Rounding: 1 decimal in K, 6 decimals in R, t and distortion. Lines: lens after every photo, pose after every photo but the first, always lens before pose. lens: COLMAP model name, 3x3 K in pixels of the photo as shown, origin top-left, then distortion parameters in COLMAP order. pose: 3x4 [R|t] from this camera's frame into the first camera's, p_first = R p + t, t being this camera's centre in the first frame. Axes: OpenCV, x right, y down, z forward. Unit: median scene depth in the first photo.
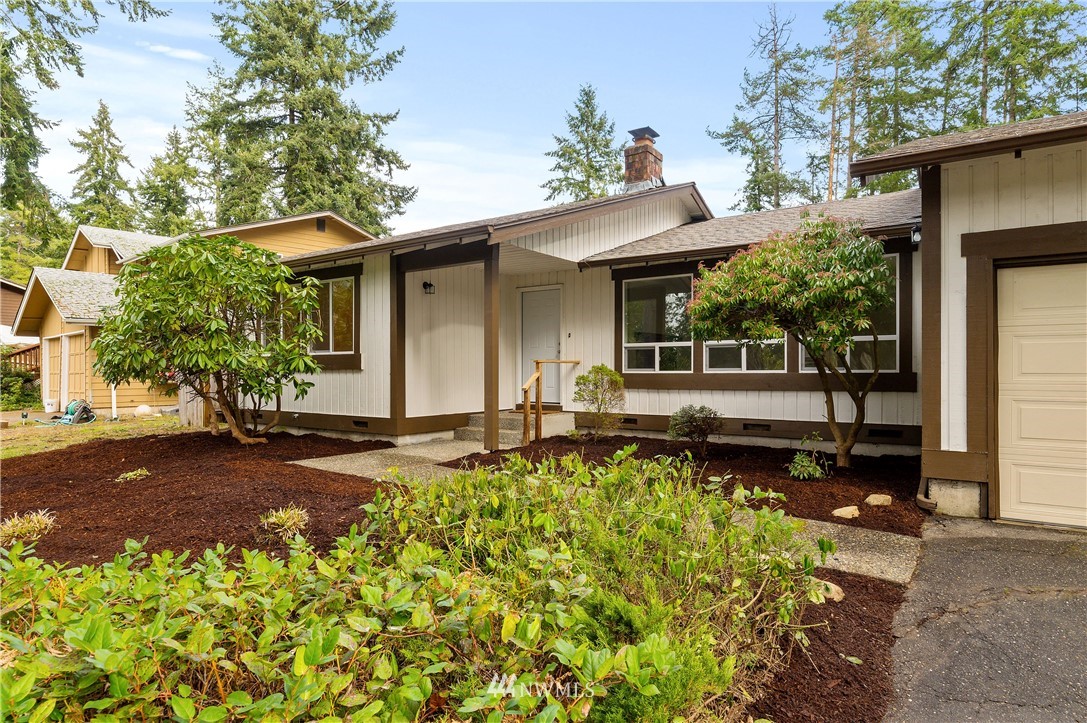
lens RADIAL K [[627.3, 0, 544.6], [0, 627.3, 369.1], [0, 0, 1]] dist [0.001662, -0.004109]
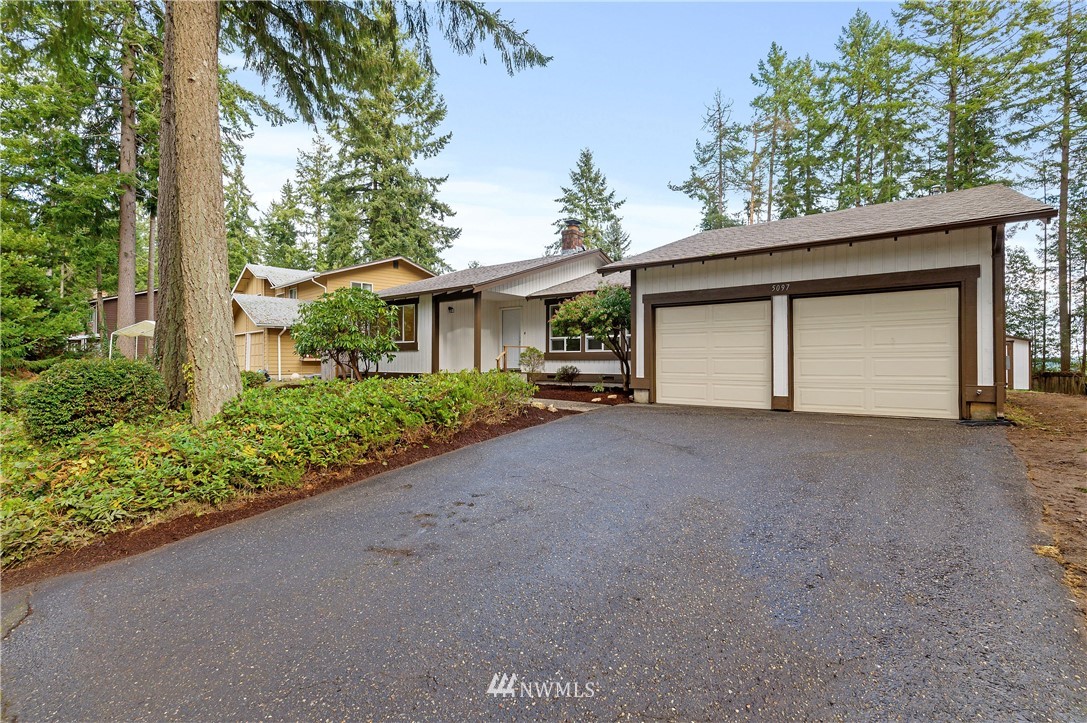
lens RADIAL K [[508.9, 0, 542.1], [0, 508.9, 354.0], [0, 0, 1]] dist [-0.002439, -0.003022]
pose [[0.998564, 0.002177, -0.053534, 0.050408], [-0.002852, 0.999917, -0.012541, 0.008354], [0.053502, 0.012676, 0.998487, -0.159589]]
